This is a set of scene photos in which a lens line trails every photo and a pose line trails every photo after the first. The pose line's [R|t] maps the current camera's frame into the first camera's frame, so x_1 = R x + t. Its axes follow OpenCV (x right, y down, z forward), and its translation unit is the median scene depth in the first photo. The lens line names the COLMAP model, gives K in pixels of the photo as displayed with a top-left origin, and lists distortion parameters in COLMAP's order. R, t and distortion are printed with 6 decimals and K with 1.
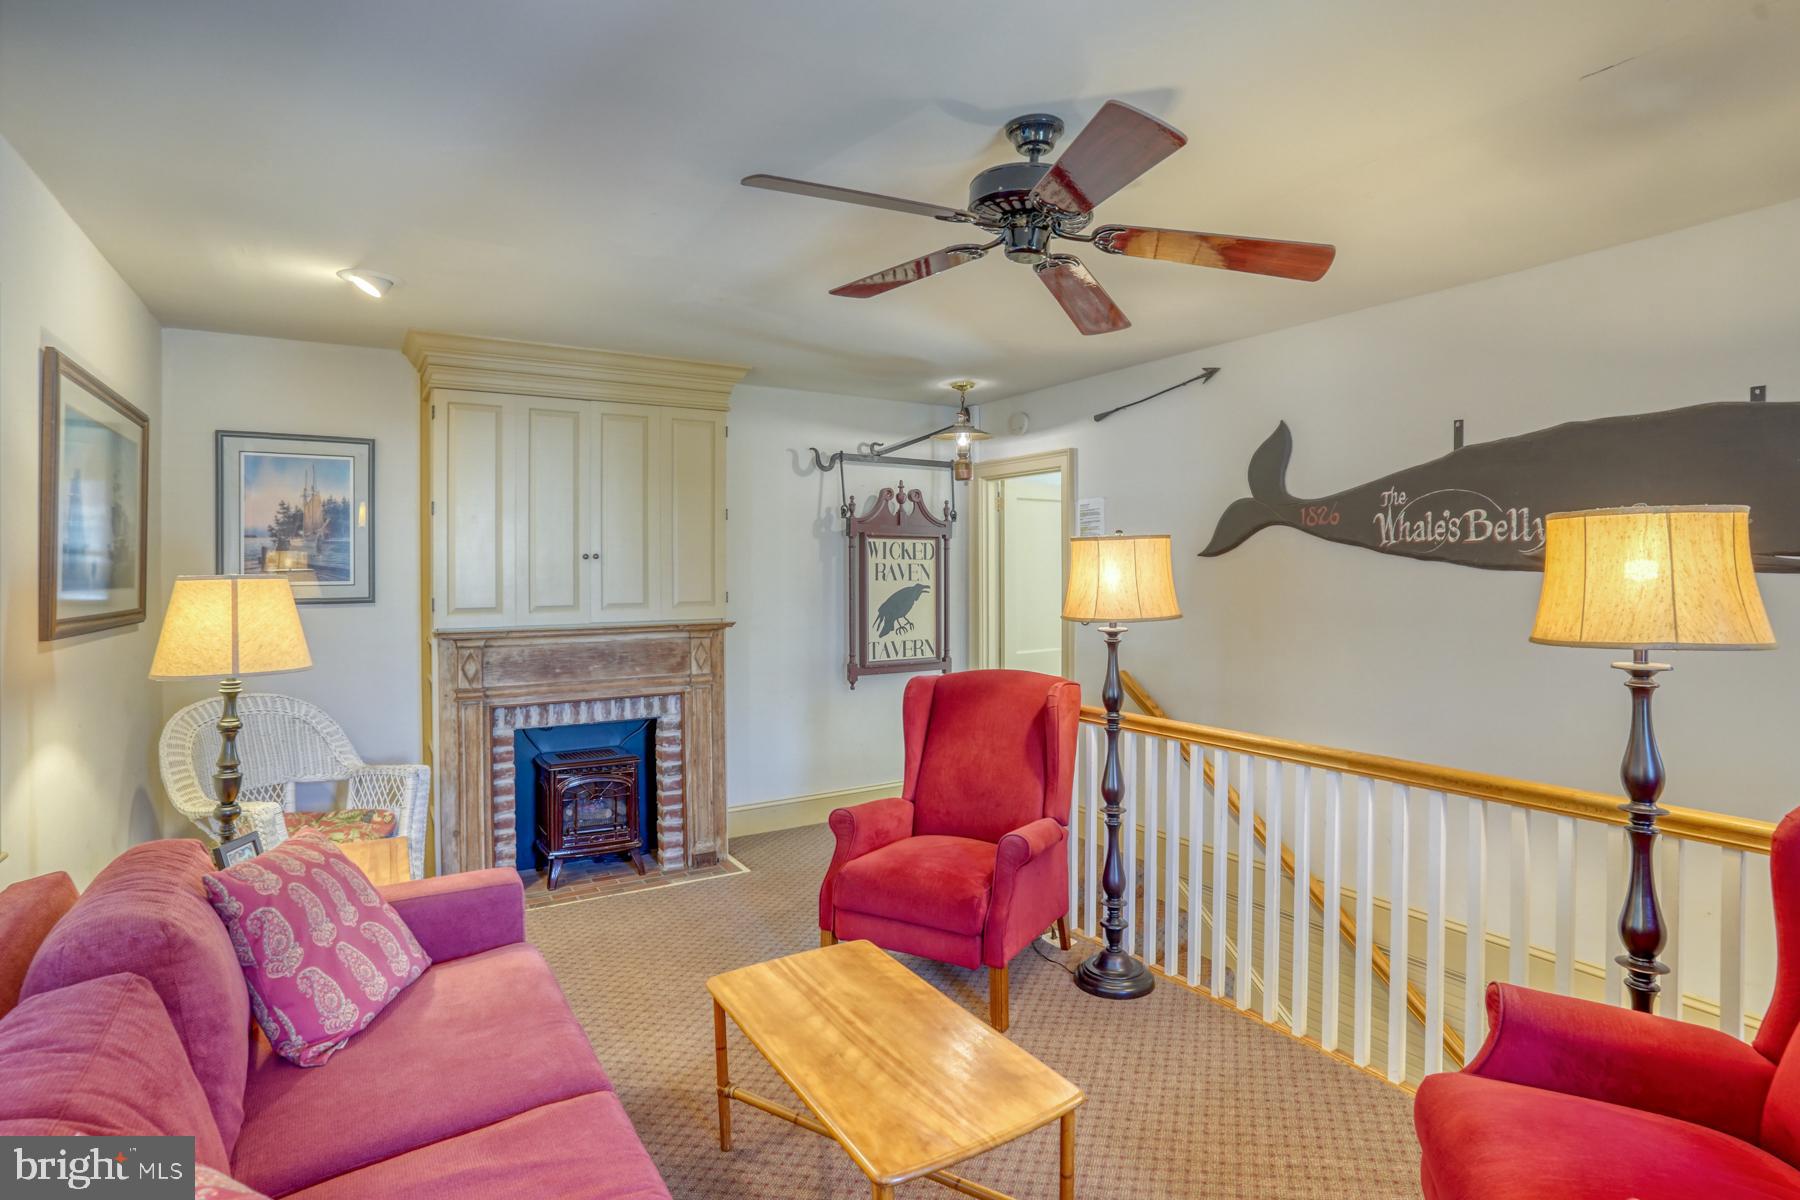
lens RADIAL K [[909.2, 0, 957.0], [0, 909.2, 545.3], [0, 0, 1]] dist [-0.076010, 0.031711]
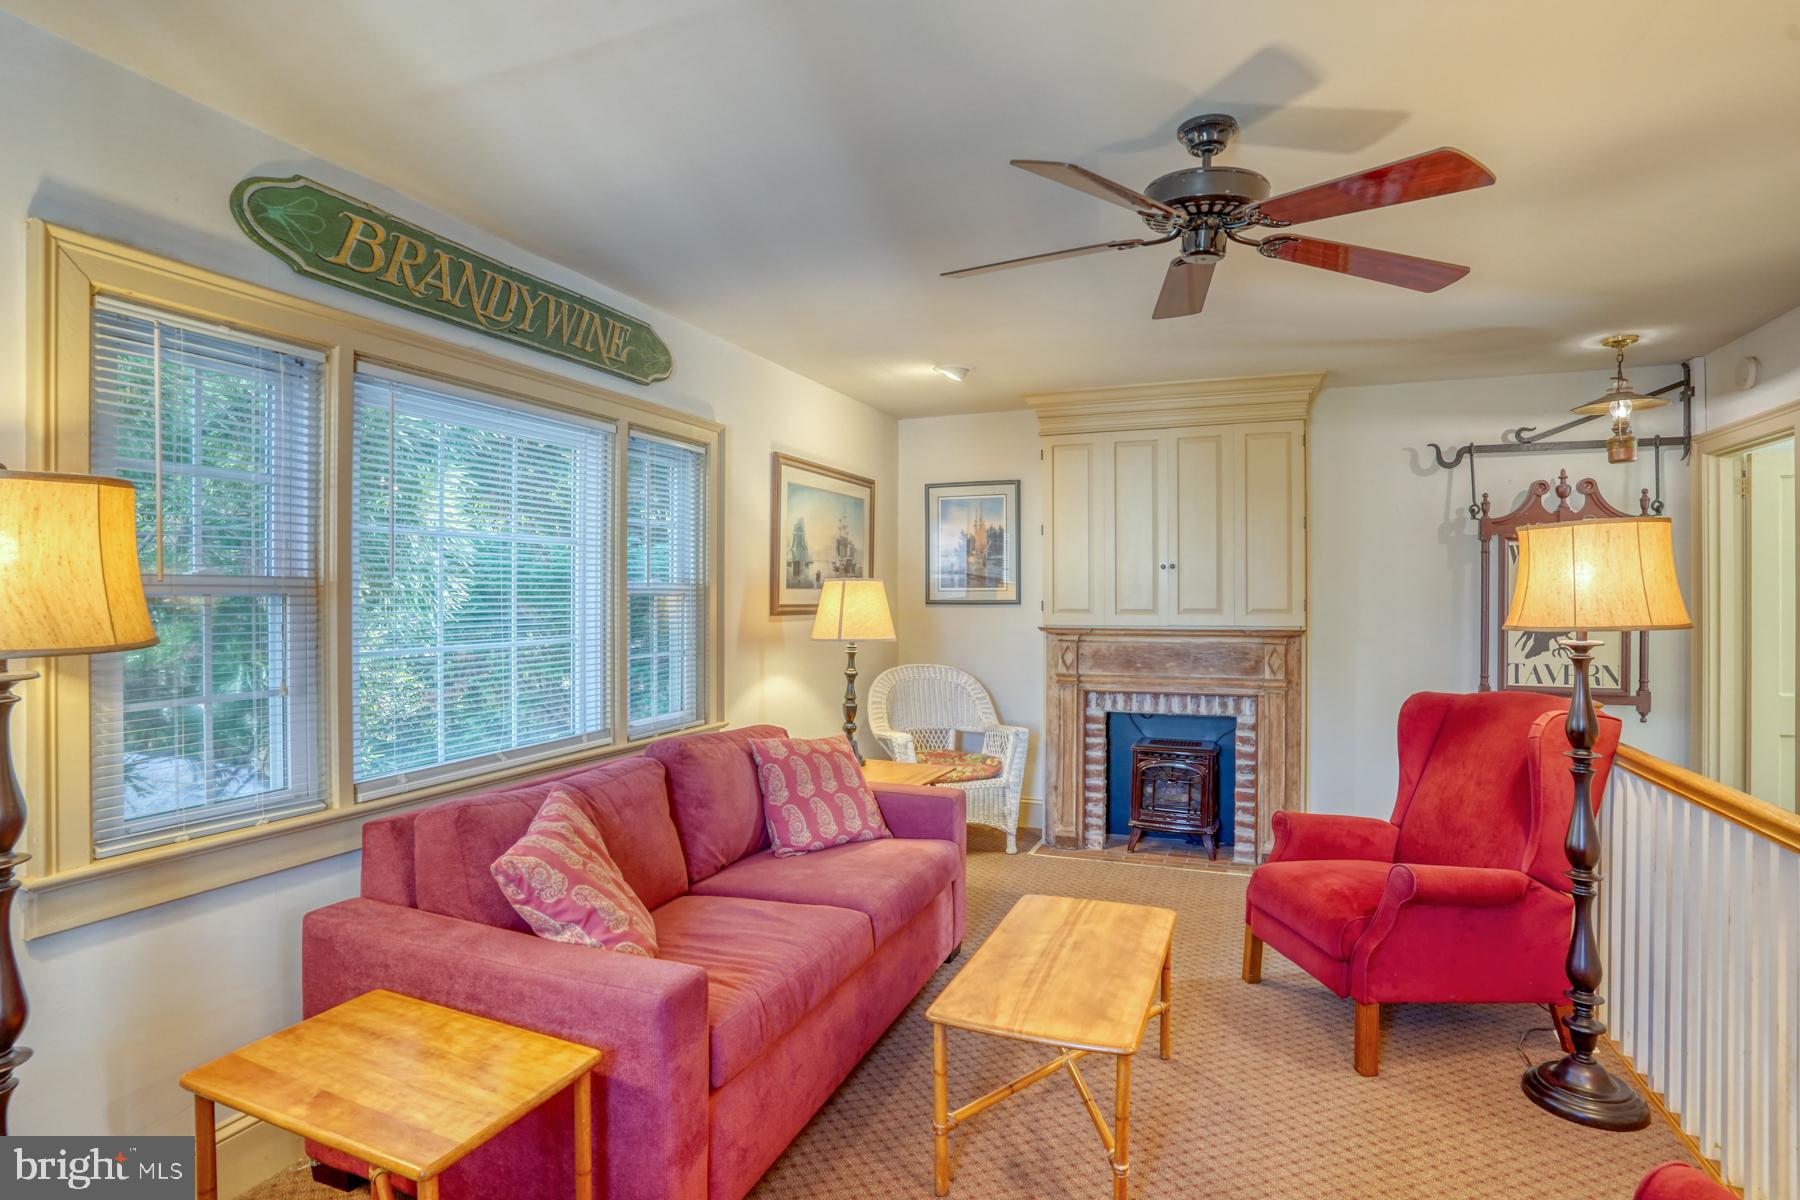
lens RADIAL K [[927.4, 0, 898.2], [0, 927.4, 552.9], [0, 0, 1]] dist [-0.072567, 0.033693]
pose [[0.582677, -0.028855, -0.812191, 0.342646], [0.018561, 0.999581, -0.022196, 0.015116], [0.812492, -0.002141, 0.582969, 0.050107]]
